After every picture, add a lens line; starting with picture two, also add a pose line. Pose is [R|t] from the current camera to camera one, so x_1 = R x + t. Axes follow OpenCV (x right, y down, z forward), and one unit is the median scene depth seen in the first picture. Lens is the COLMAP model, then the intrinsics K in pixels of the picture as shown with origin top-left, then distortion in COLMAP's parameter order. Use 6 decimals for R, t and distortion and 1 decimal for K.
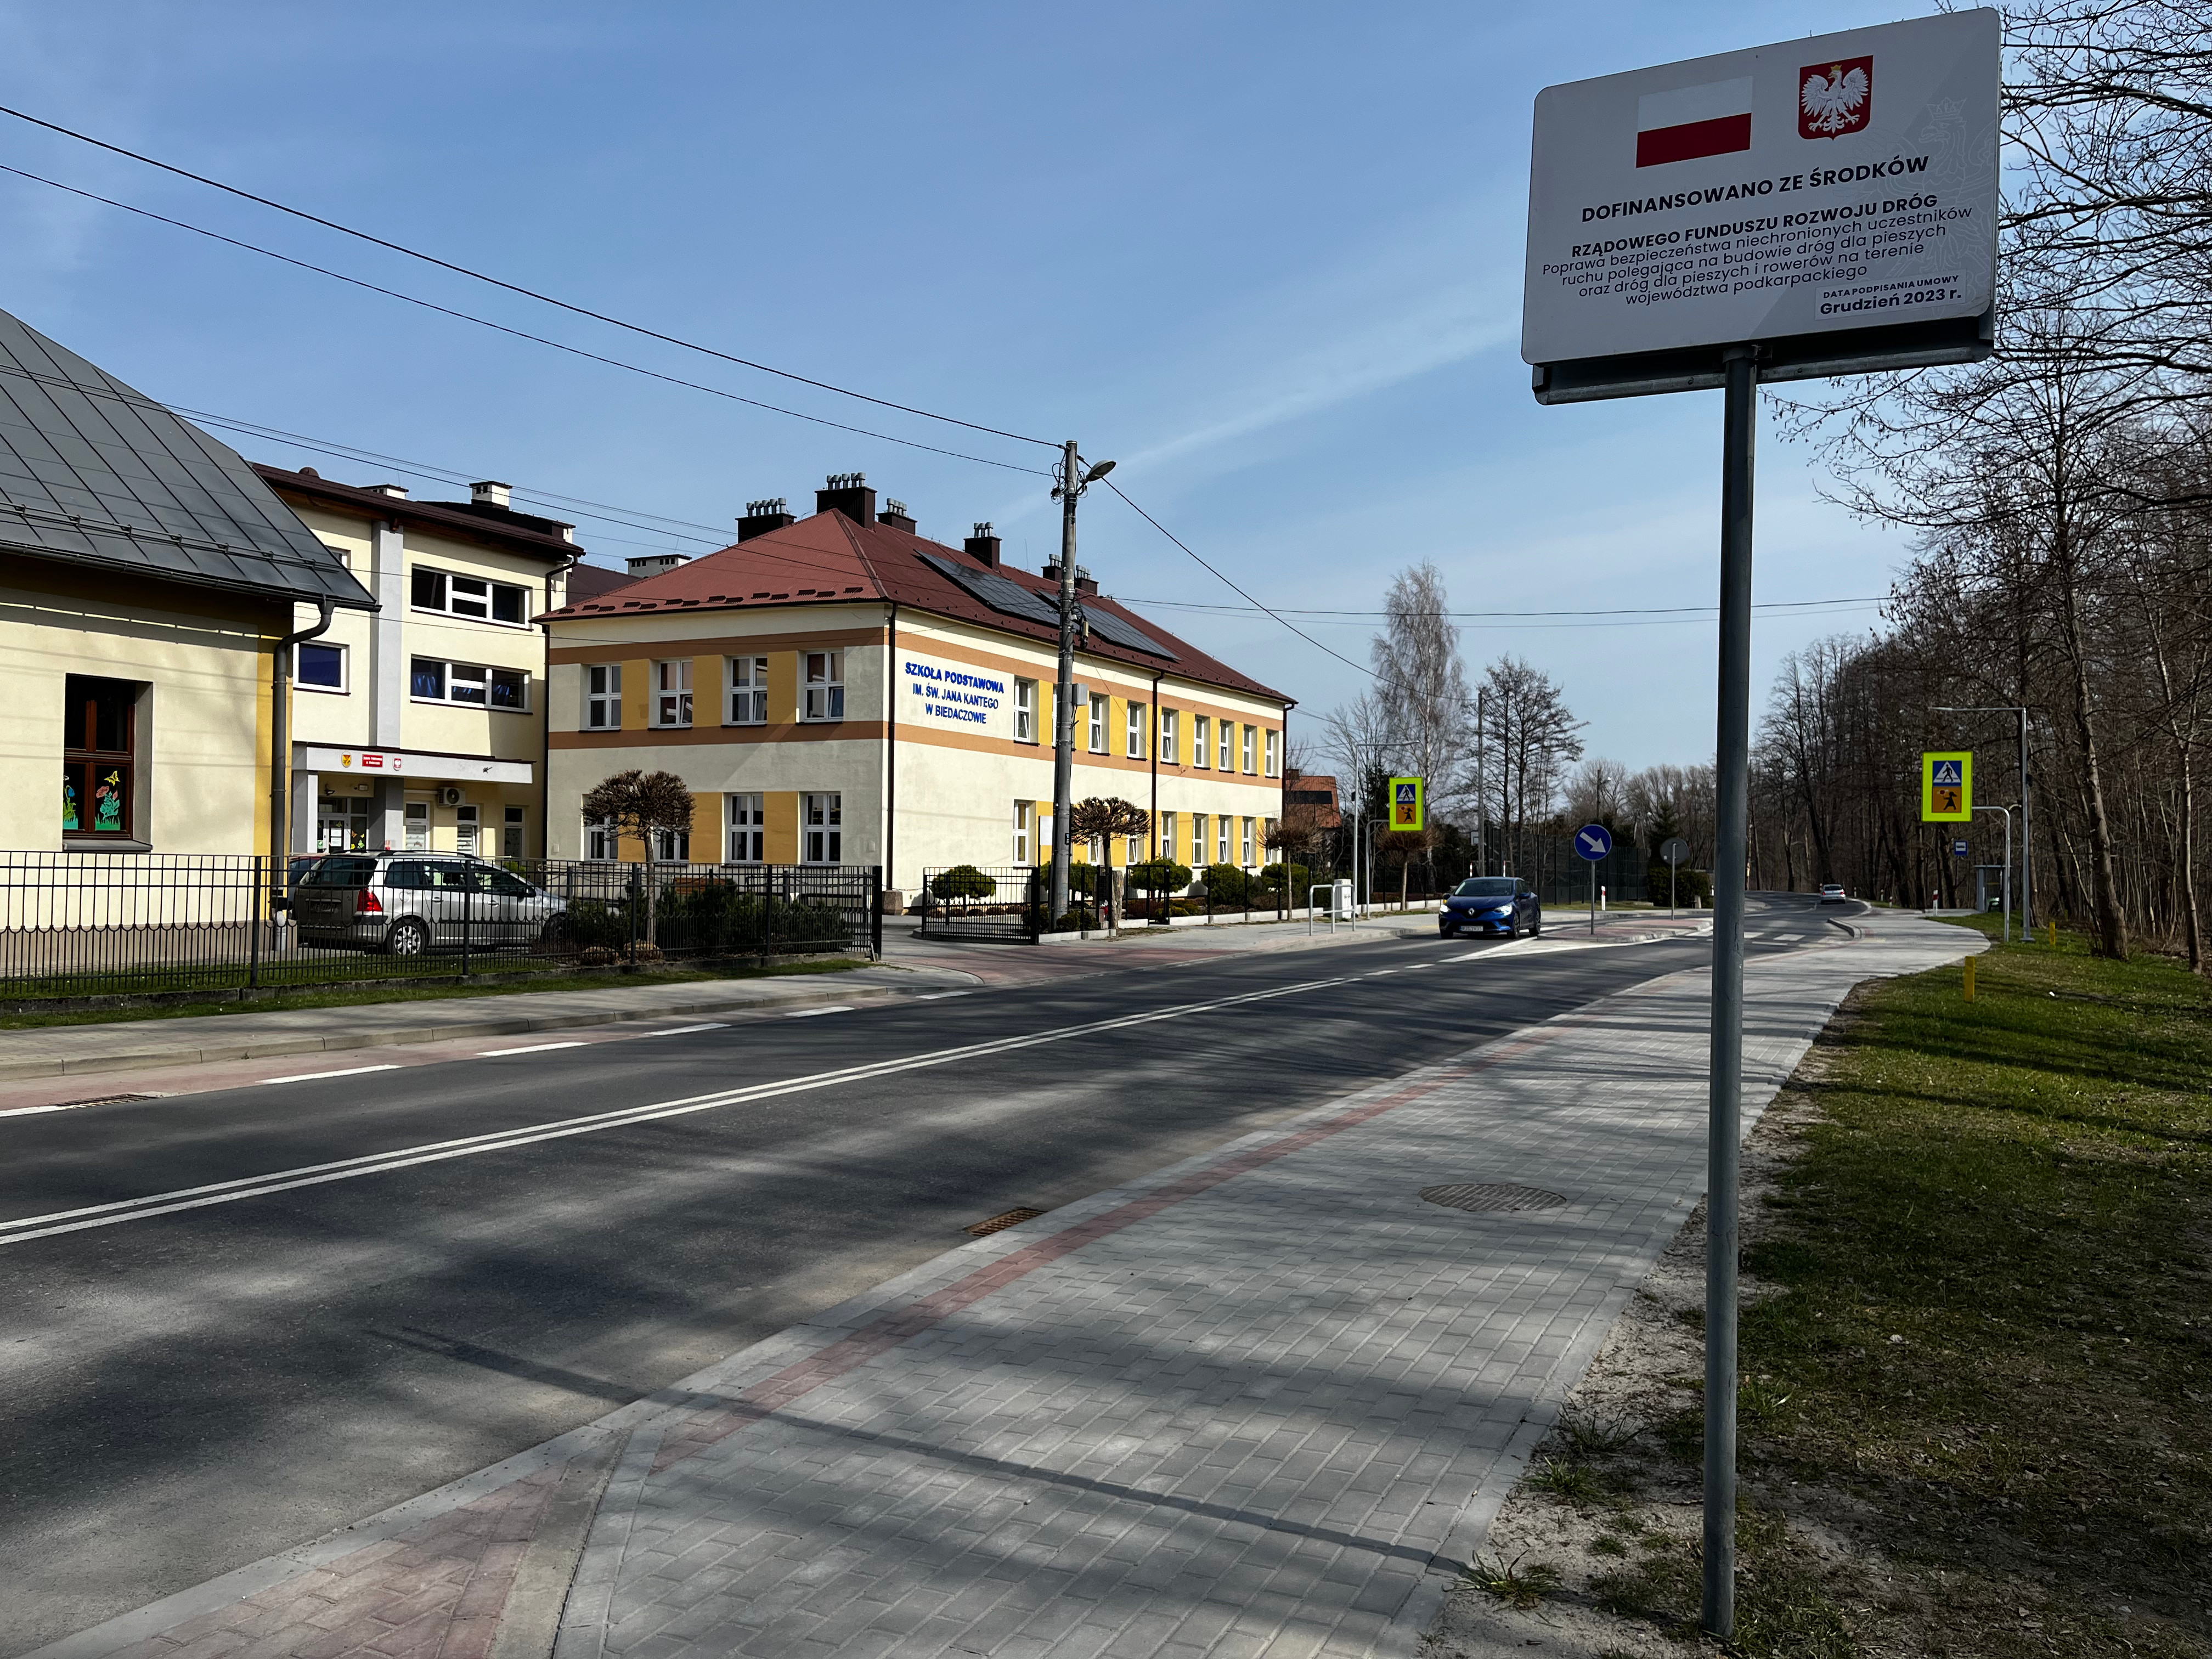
lens RADIAL K [[1690.1, 0, 1106.0], [0, 1690.1, 829.5], [0, 0, 1]] dist [-0.005673, -0.000983]
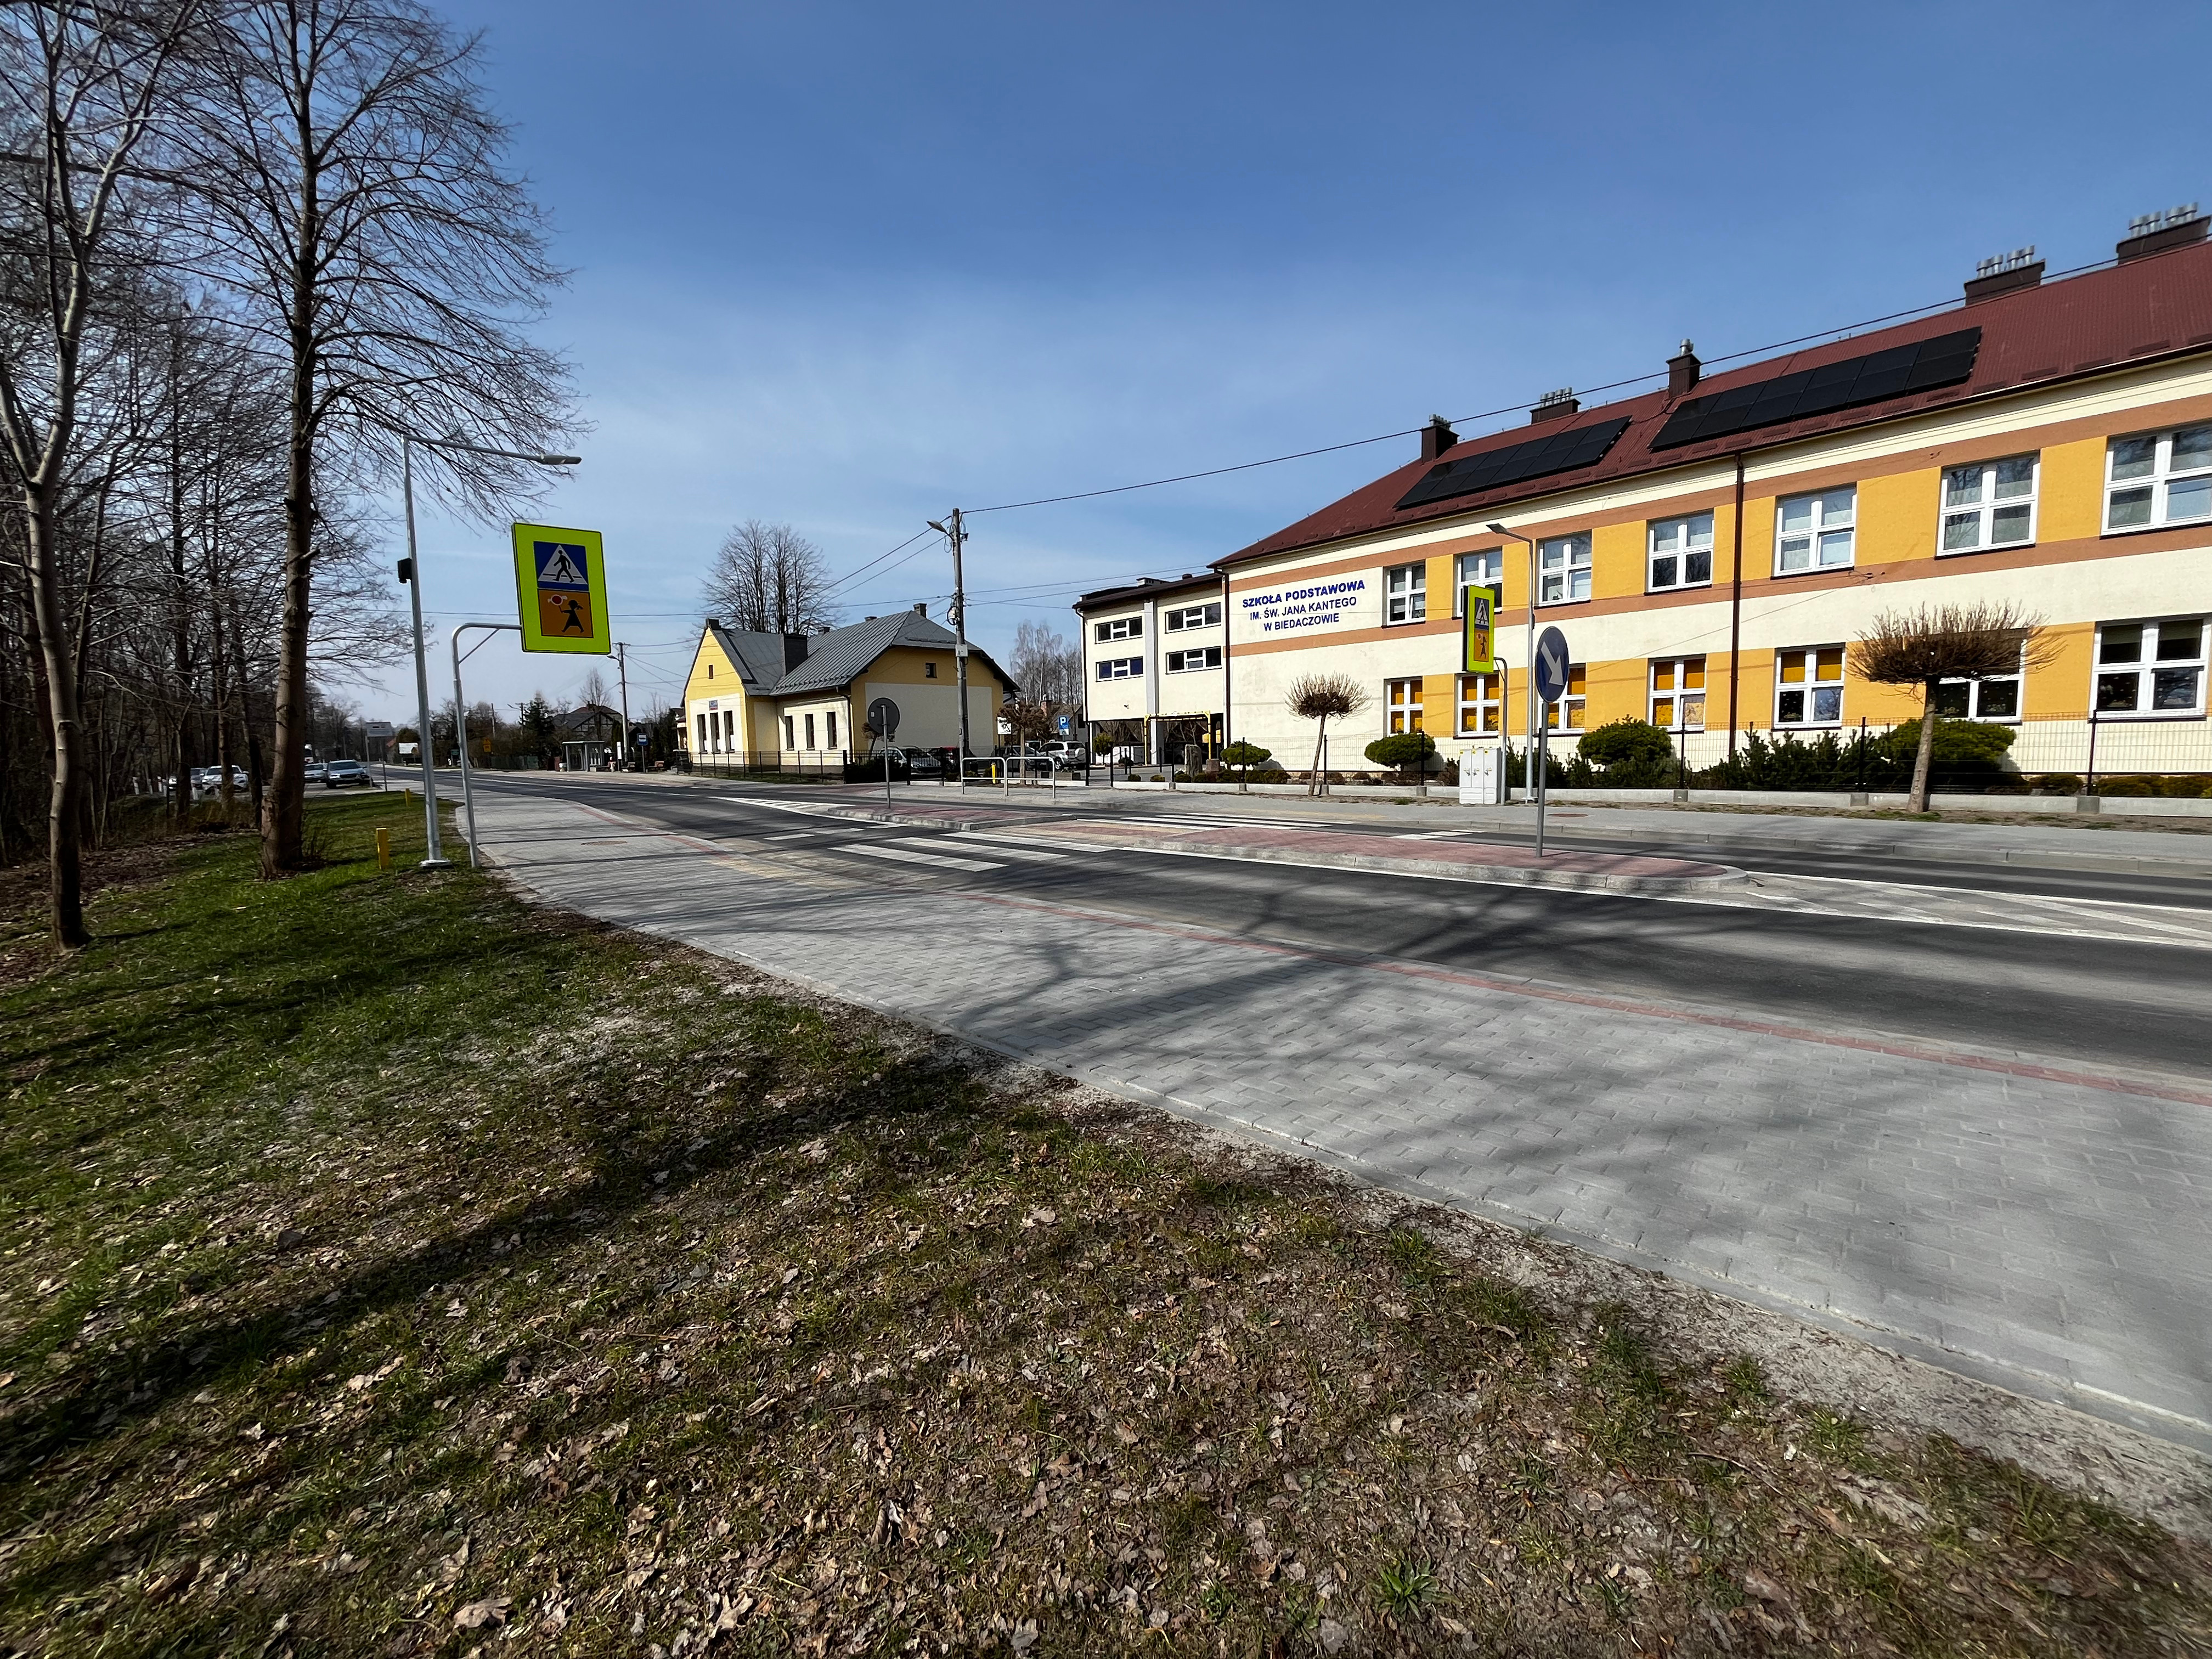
lens RADIAL K [[895.8, 0, 1106.0], [0, 895.8, 829.5], [0, 0, 1]] dist [0.001318, 0.000027]
pose [[-0.354653, 0.081767, -0.931416, 0.632877], [0.038300, 0.996603, 0.072906, 0.034856], [0.934213, -0.009817, -0.356580, 1.131844]]
